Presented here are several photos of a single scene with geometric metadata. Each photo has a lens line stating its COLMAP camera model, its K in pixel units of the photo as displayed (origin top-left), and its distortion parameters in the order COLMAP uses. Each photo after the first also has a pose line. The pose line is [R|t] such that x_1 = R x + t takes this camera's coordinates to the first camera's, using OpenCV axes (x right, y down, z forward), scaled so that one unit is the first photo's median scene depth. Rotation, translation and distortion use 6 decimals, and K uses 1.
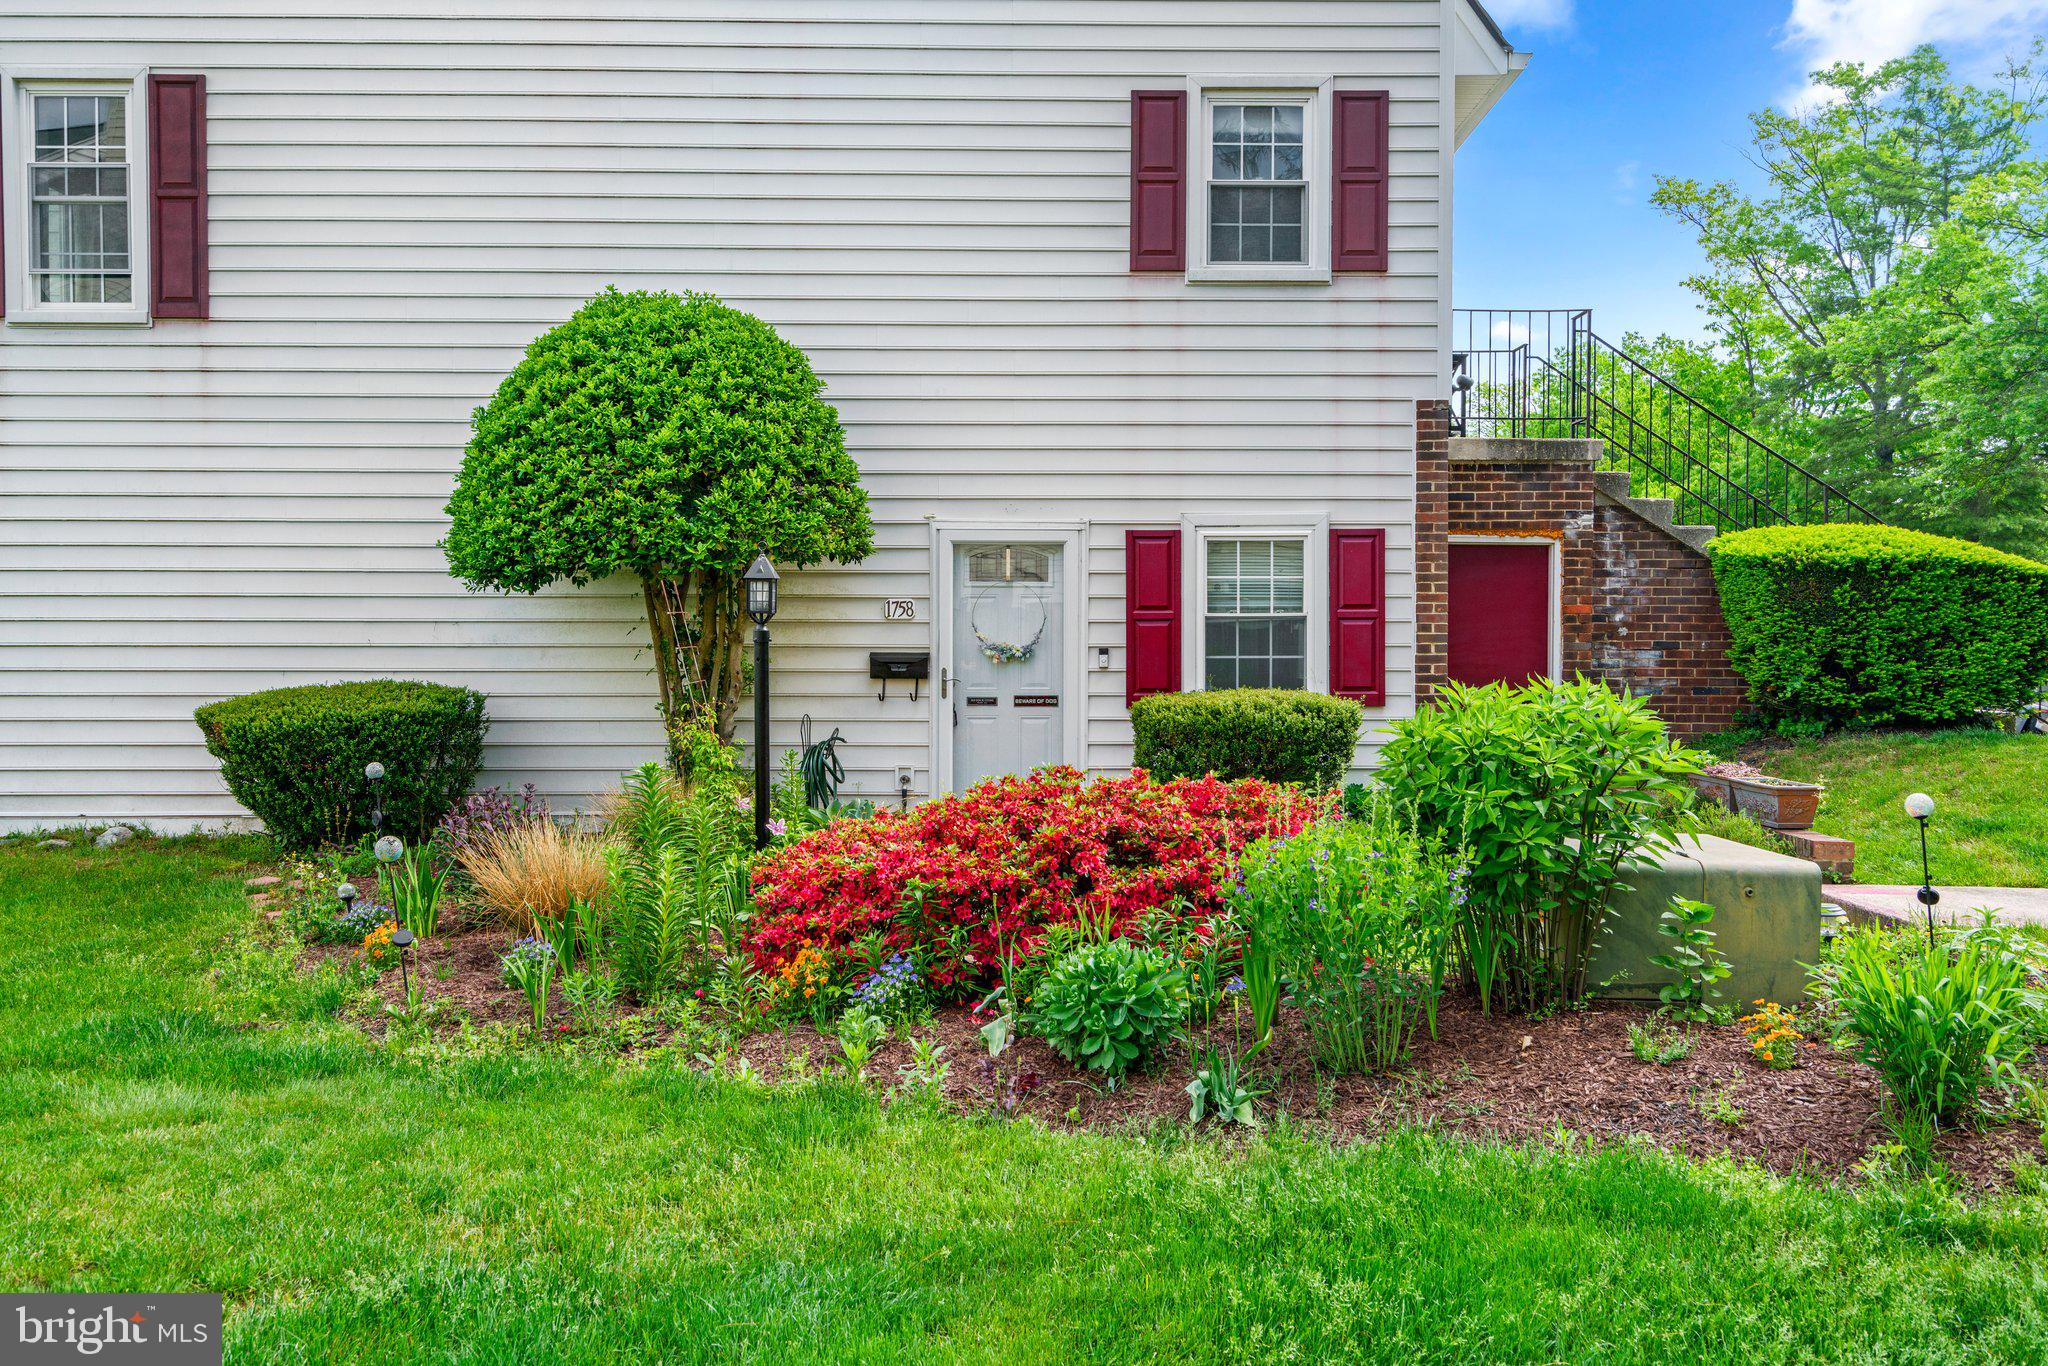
lens RADIAL K [[1602.9, 0, 1020.1], [0, 1602.9, 645.2], [0, 0, 1]] dist [0.022204, -0.008925]
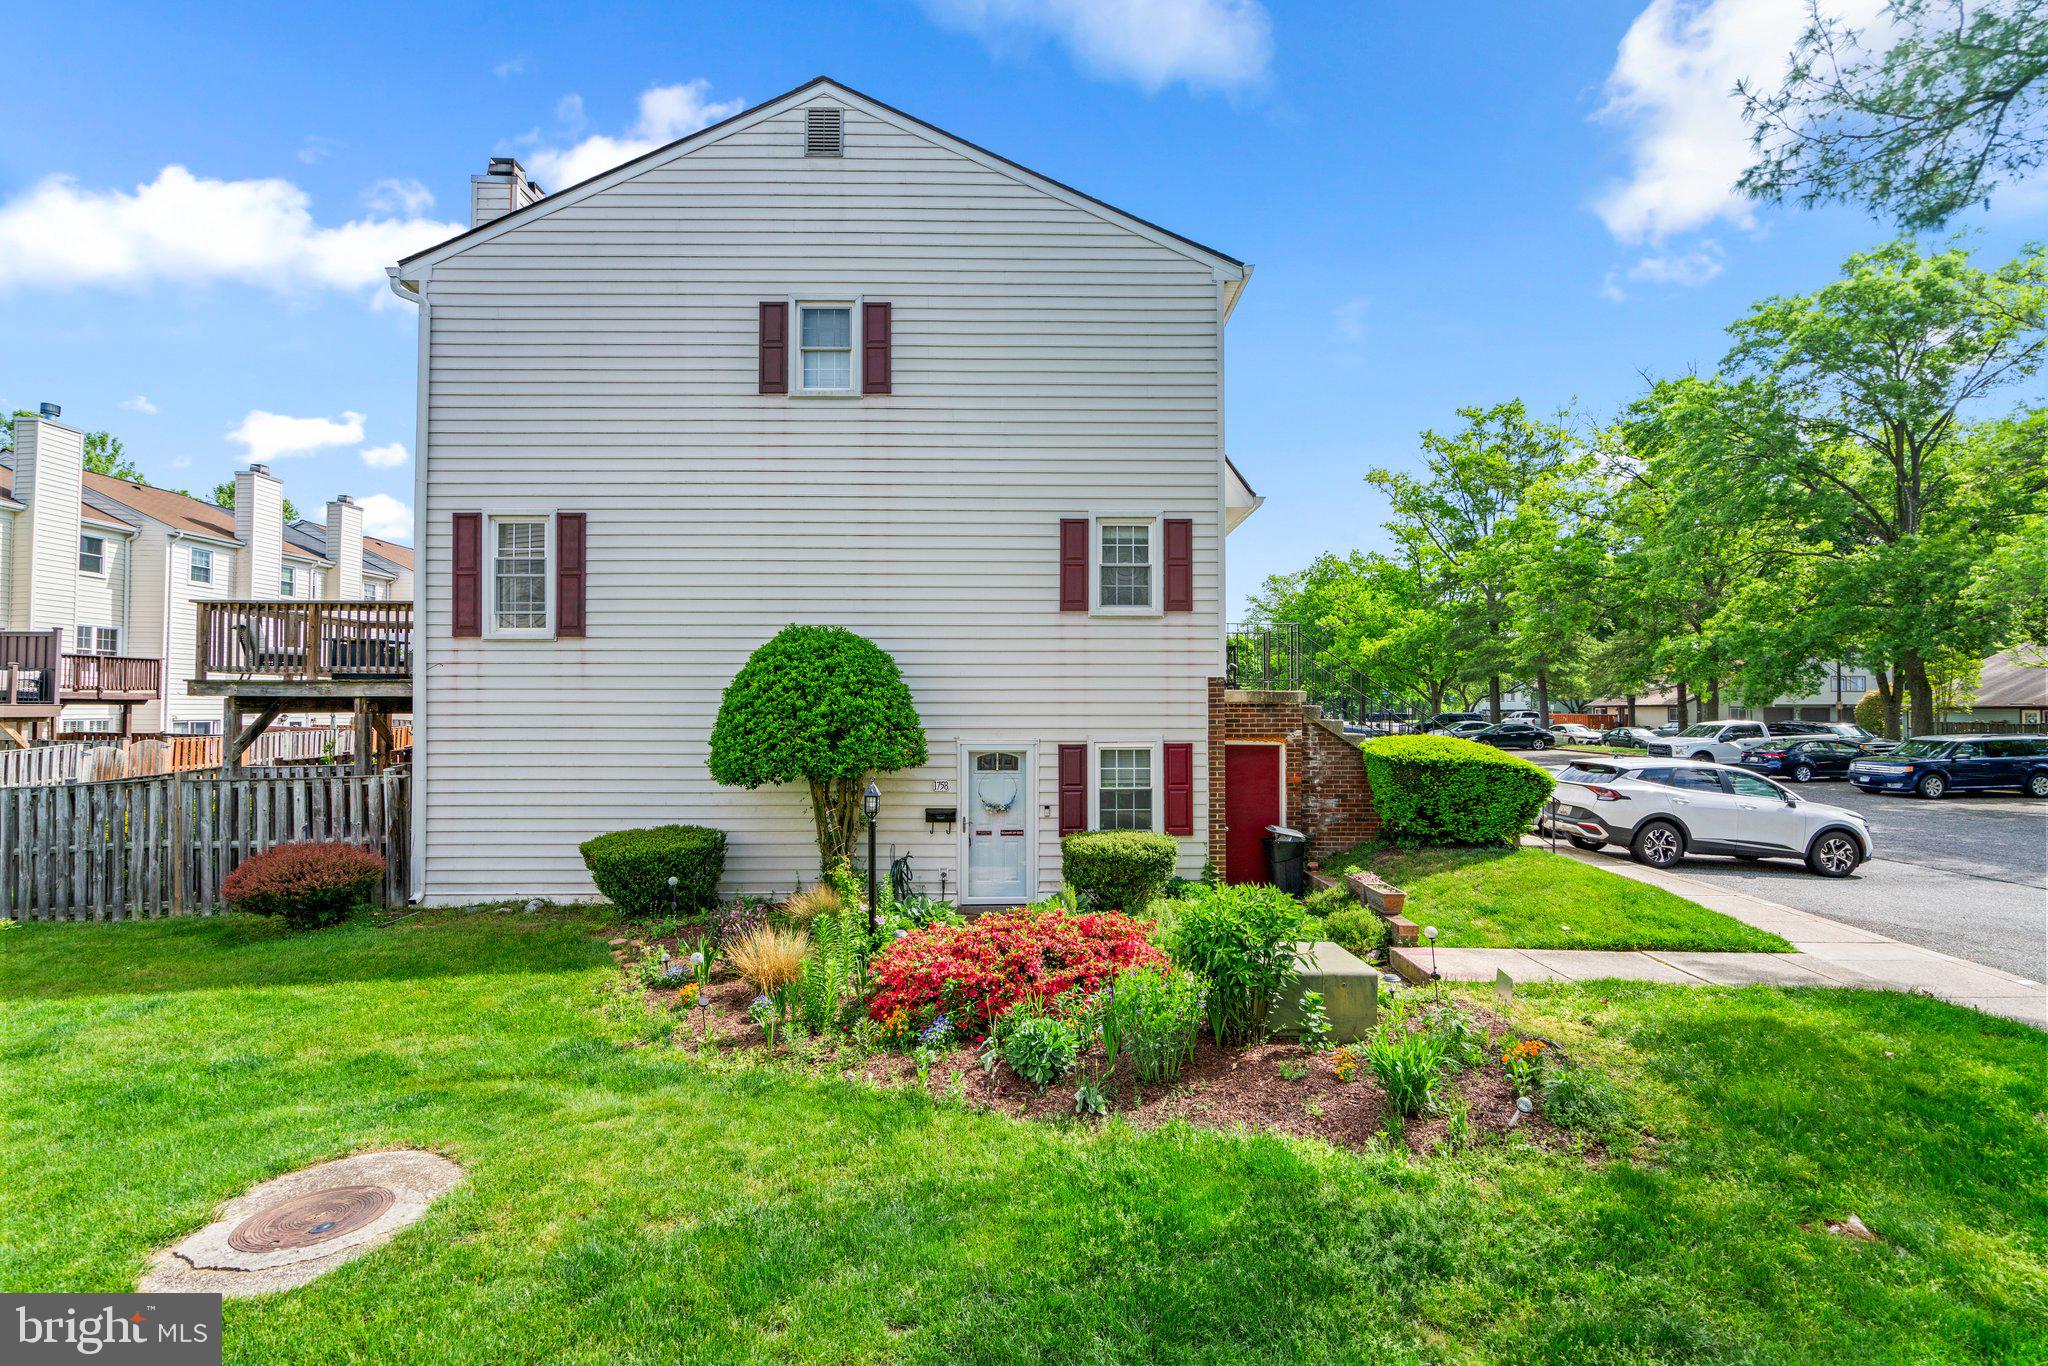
lens RADIAL K [[933.6, 0, 1016.1], [0, 933.6, 690.1], [0, 0, 1]] dist [-0.000283, 0.000333]
pose [[0.999974, -0.001752, 0.007058, 0.007345], [0.001936, 0.999655, -0.026209, -0.109901], [-0.007009, 0.026222, 0.999632, -0.127590]]
